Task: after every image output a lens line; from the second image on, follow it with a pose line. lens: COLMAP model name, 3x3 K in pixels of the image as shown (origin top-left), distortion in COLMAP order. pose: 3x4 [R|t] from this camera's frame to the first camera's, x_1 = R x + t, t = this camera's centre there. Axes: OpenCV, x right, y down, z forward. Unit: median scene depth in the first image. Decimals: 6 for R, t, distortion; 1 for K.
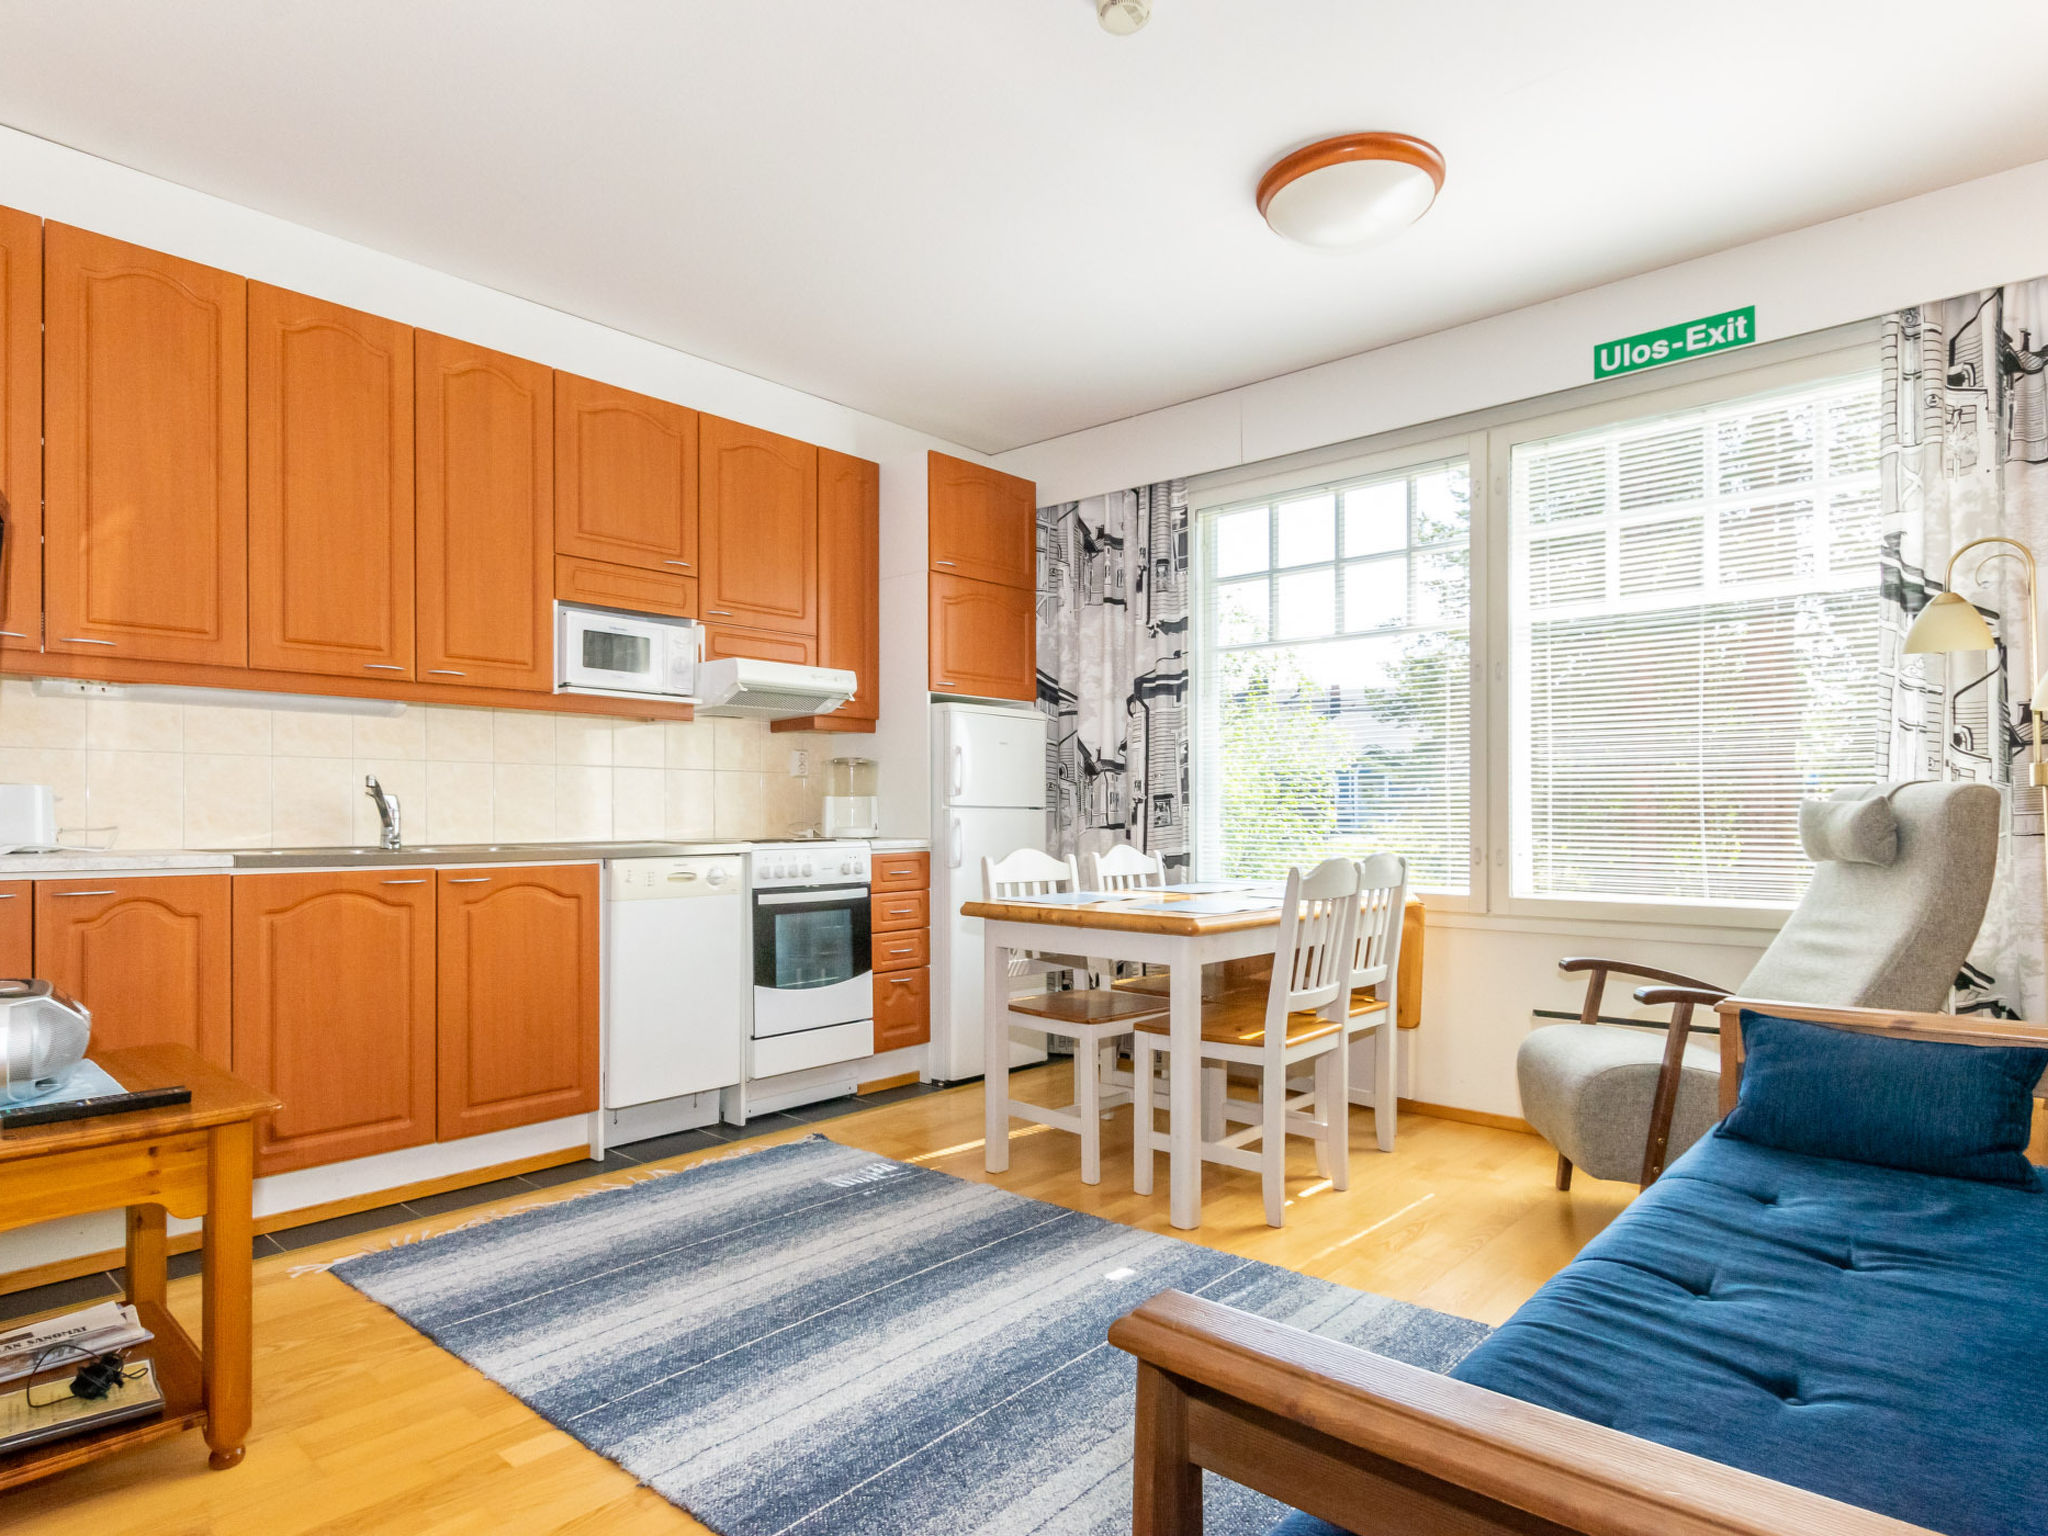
lens RADIAL K [[1166.8, 0, 1025.9], [0, 1166.8, 805.8], [0, 0, 1]] dist [0.010423, -0.016488]
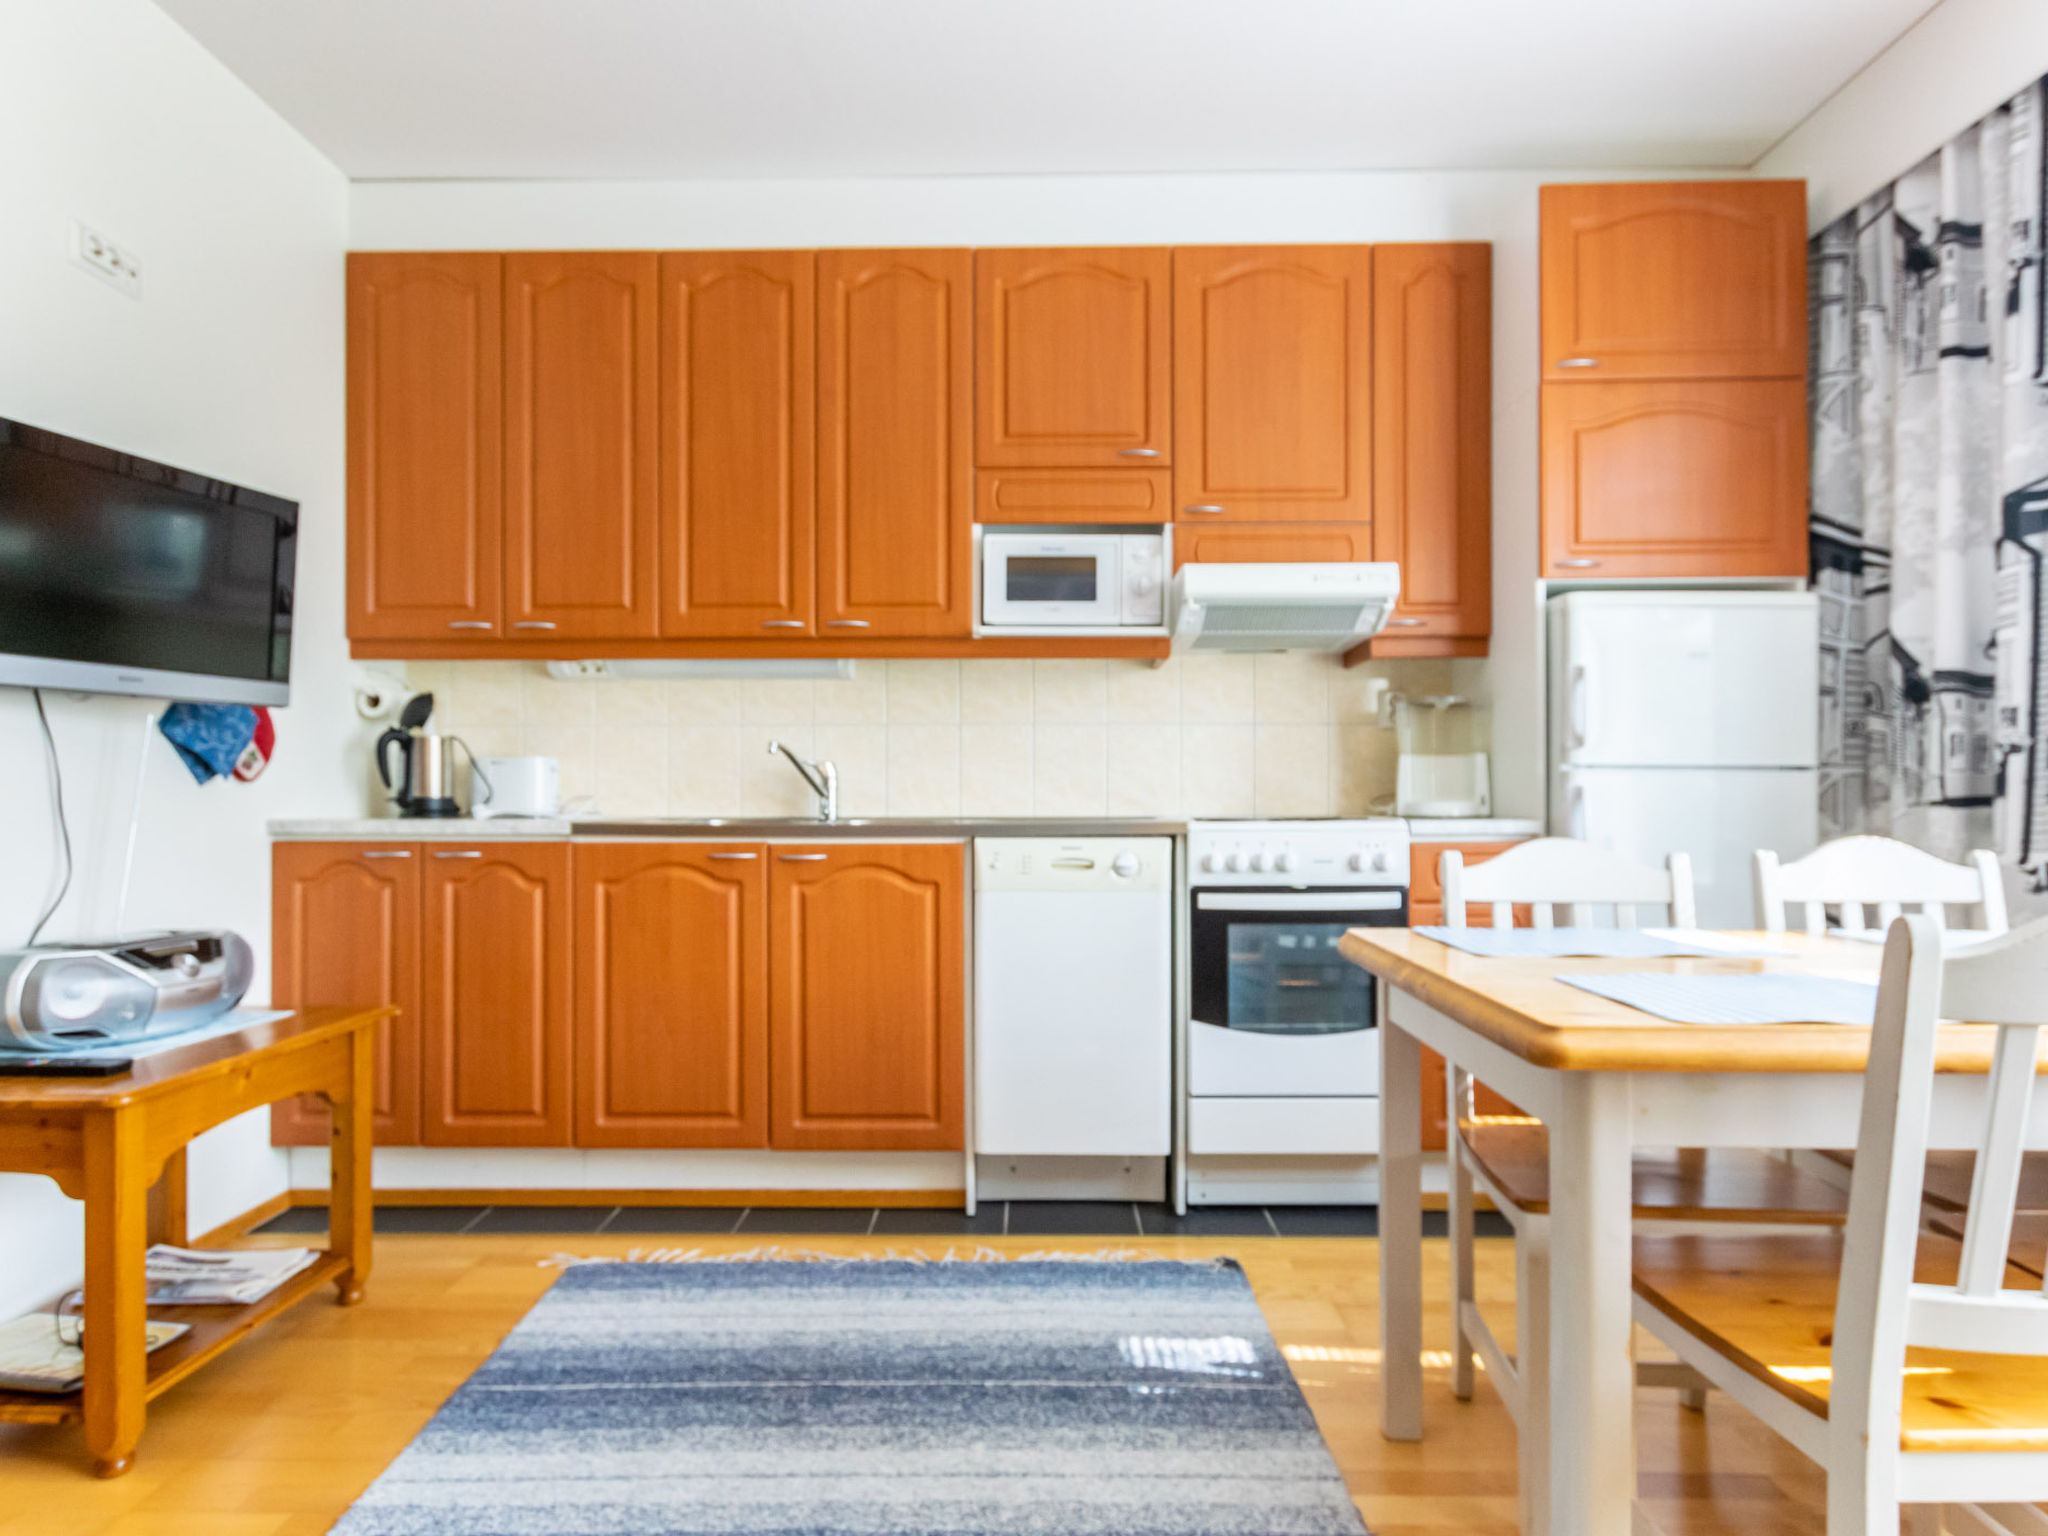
lens RADIAL K [[1166.8, 0, 1025.9], [0, 1166.8, 805.8], [0, 0, 1]] dist [0.010423, -0.016488]
pose [[0.656229, 0.004248, -0.754550, 0.235210], [0.006419, 0.999917, 0.011212, 0.014082], [0.754535, -0.012202, 0.656147, 0.456655]]
